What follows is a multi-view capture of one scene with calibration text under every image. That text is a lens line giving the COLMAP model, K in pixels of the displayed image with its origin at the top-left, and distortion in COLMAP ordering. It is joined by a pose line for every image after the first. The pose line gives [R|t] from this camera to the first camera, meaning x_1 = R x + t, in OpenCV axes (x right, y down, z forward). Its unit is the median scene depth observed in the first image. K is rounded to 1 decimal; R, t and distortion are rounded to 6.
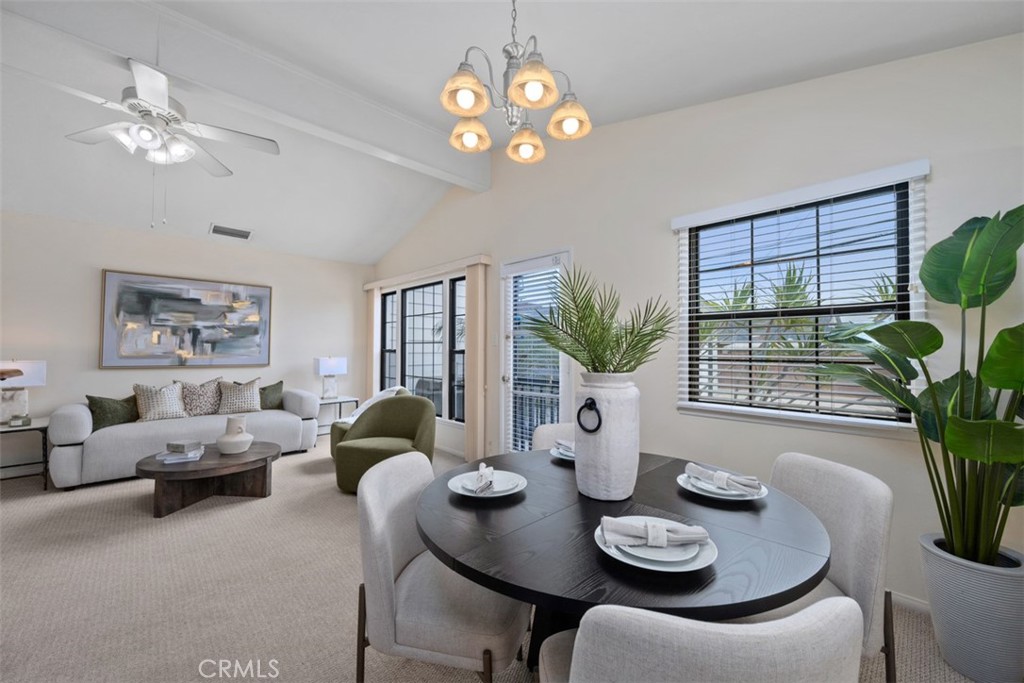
lens RADIAL K [[405.1, 0, 516.6], [0, 405.1, 341.4], [0, 0, 1]] dist [-0.000283, -0.000067]
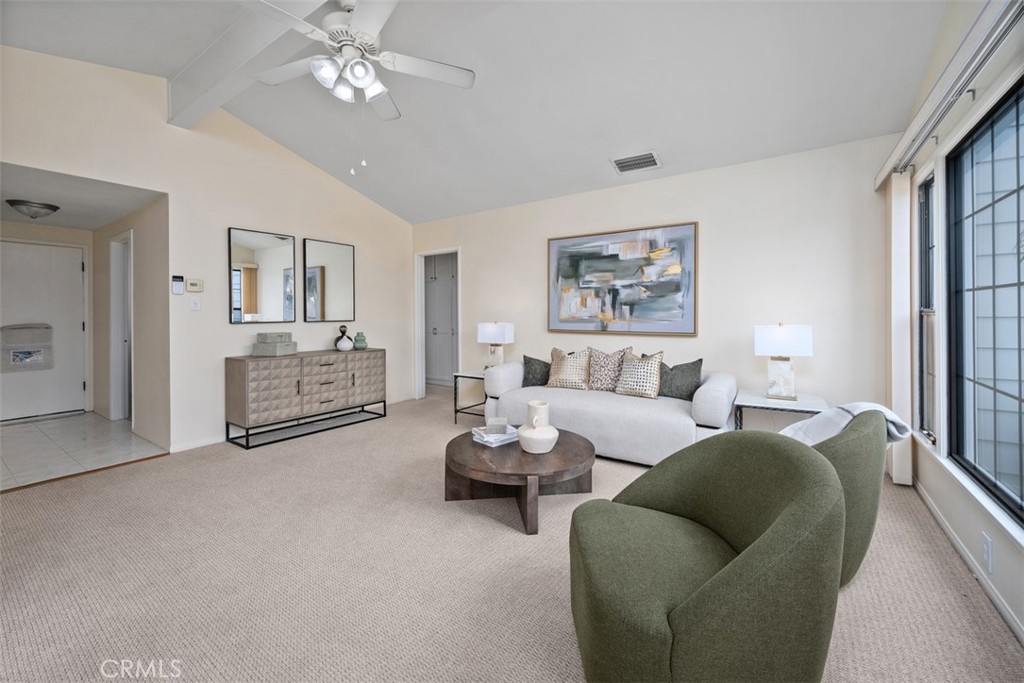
lens RADIAL K [[410.6, 0, 511.1], [0, 410.6, 316.9], [0, 0, 1]] dist [-0.003295, -0.000295]
pose [[0.202585, -0.002387, -0.979262, 0.021458], [0.023421, 0.999723, 0.002408, 0.021217], [0.978985, -0.023423, 0.202585, 0.614352]]
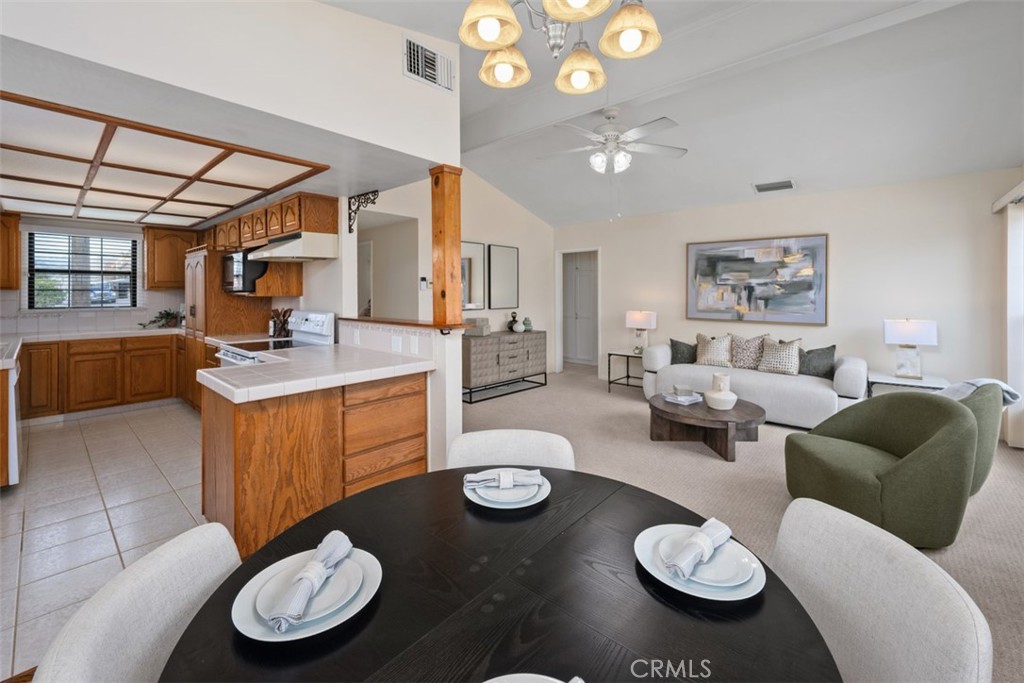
lens RADIAL K [[420.8, 0, 508.7], [0, 420.8, 293.0], [0, 0, 1]] dist [-0.002420, -0.000225]
pose [[0.078821, -0.004645, -0.996878, 0.257707], [0.017262, 0.999846, -0.003294, -0.021102], [0.996739, -0.016948, 0.078889, 0.287859]]
